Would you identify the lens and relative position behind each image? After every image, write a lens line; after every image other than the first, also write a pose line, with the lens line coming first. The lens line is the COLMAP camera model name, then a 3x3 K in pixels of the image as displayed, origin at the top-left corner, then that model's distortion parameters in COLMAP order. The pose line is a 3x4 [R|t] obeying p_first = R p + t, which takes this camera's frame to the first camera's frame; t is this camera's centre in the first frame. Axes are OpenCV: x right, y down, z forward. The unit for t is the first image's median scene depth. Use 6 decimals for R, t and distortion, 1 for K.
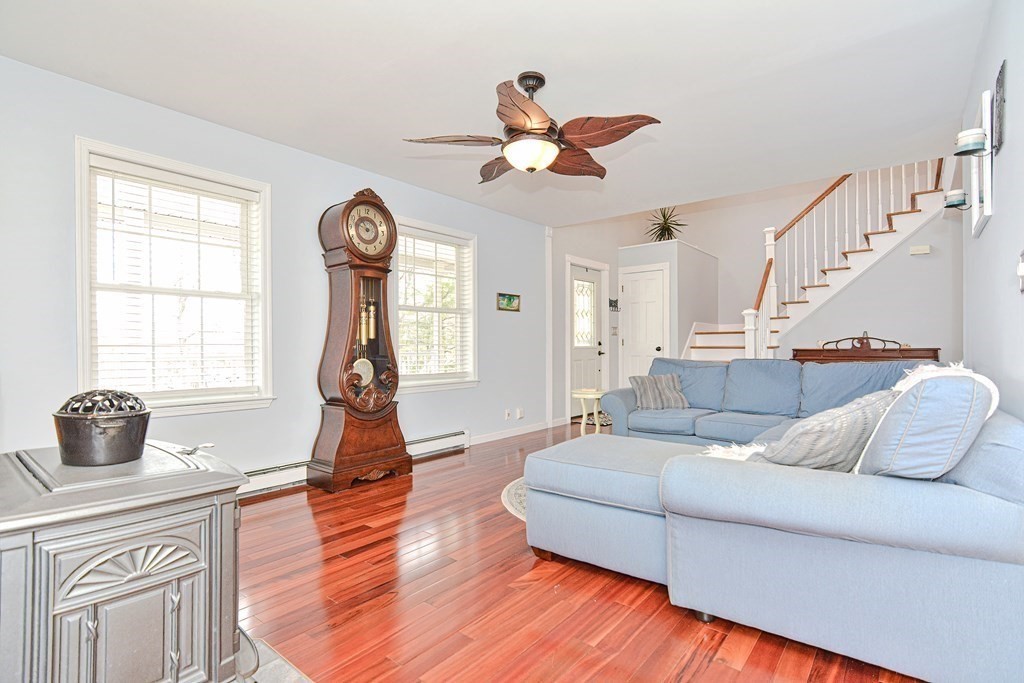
lens RADIAL K [[504.5, 0, 512.1], [0, 504.5, 343.1], [0, 0, 1]] dist [-0.013287, 0.008042]
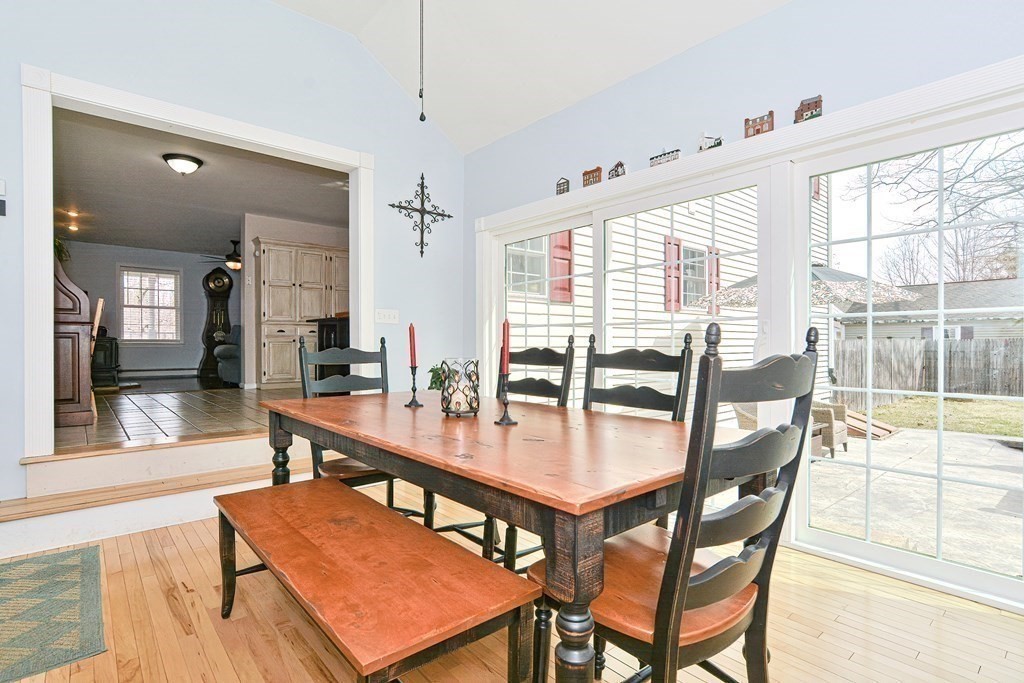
lens RADIAL K [[504.5, 0, 504.8], [0, 504.5, 344.4], [0, 0, 1]] dist [-0.013287, 0.008042]
pose [[0.983194, 0.003549, -0.182529, 1.641071], [-0.001939, 0.999958, 0.008998, 0.074990], [0.182554, -0.008493, 0.983159, -1.309761]]
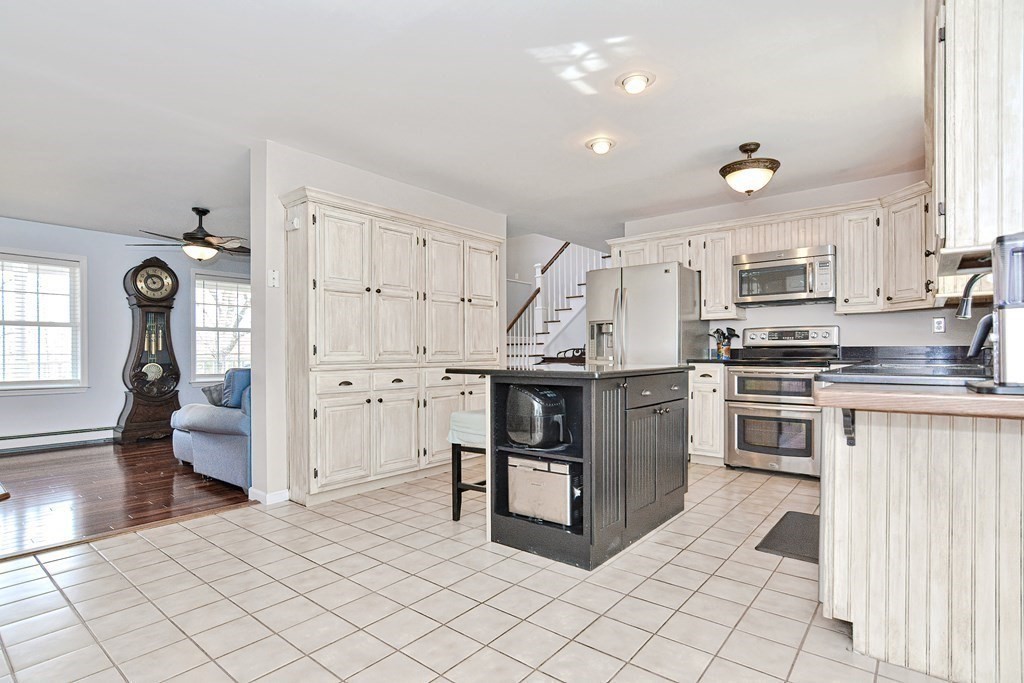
lens RADIAL K [[504.5, 0, 506.7], [0, 504.5, 346.6], [0, 0, 1]] dist [-0.013287, 0.008042]
pose [[0.999984, 0.002186, -0.005205, 0.812911], [-0.002211, 0.999986, -0.004828, -0.015291], [0.005194, 0.004839, 0.999975, -0.569641]]
